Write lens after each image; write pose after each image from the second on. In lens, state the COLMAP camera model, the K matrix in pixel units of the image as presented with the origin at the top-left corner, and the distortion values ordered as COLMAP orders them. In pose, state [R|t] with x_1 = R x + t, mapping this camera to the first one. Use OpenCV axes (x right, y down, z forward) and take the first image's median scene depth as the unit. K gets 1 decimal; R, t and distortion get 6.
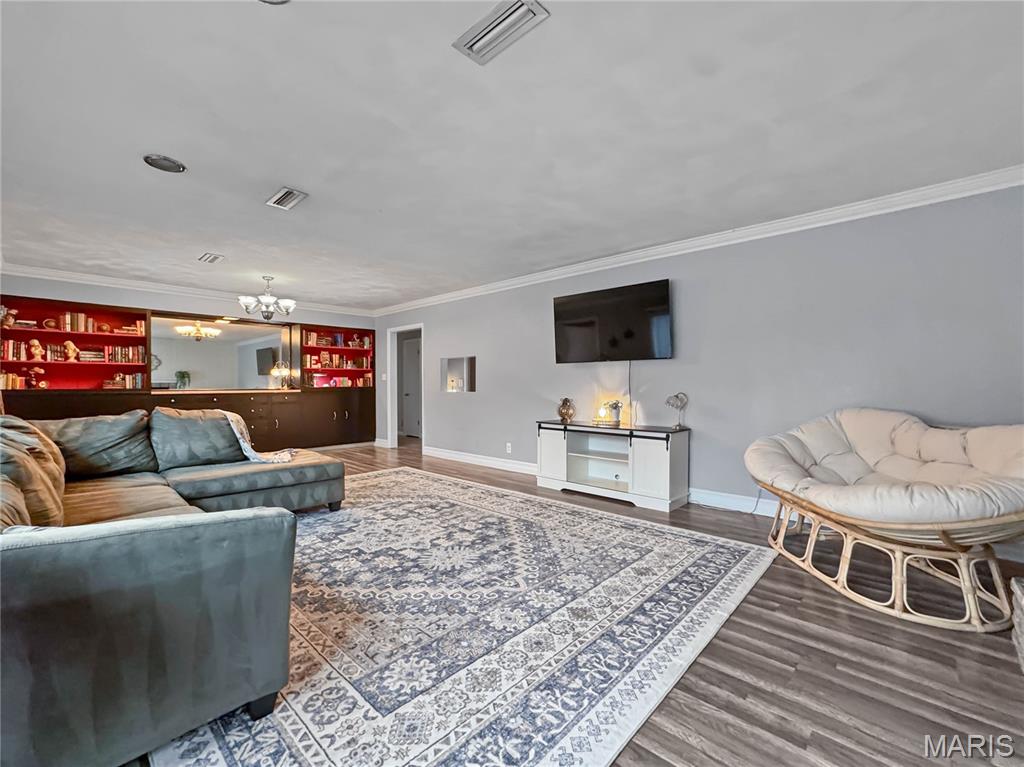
lens RADIAL K [[416.9, 0, 515.0], [0, 416.9, 388.7], [0, 0, 1]] dist [-0.009323, 0.003611]
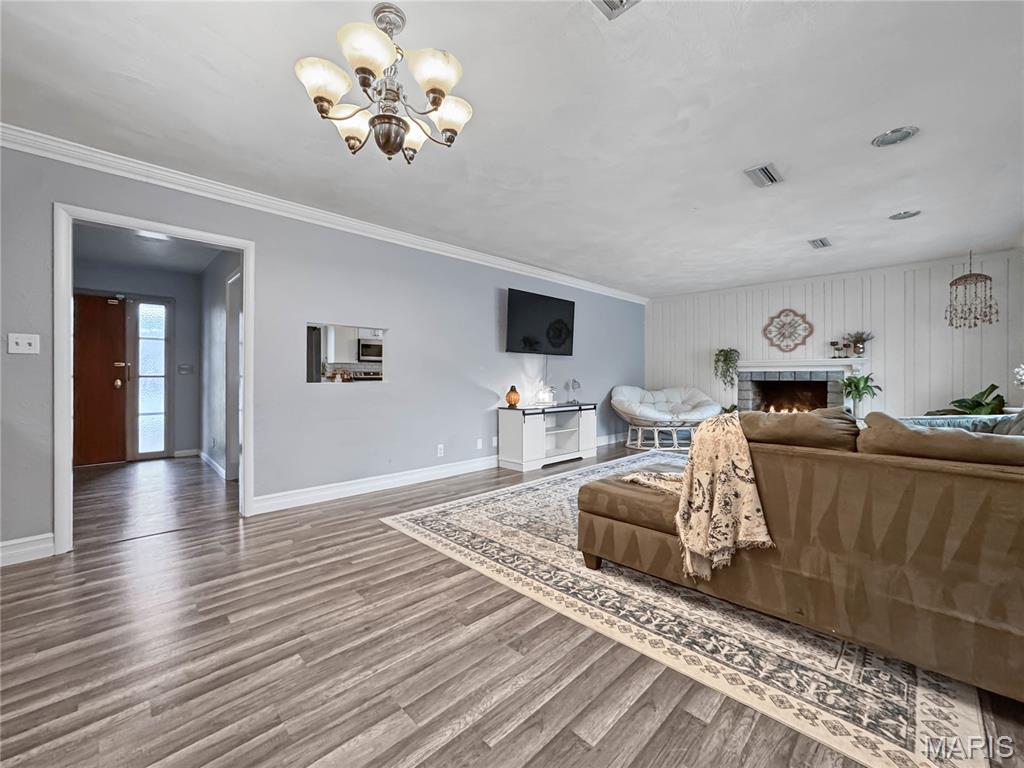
lens RADIAL K [[416.9, 0, 514.8], [0, 416.9, 379.1], [0, 0, 1]] dist [-0.009323, 0.003611]
pose [[0.063521, 0.009637, 0.997934, -0.959652], [0.017086, 0.999796, -0.010743, 0.018853], [-0.997834, 0.017733, 0.063344, 0.961714]]
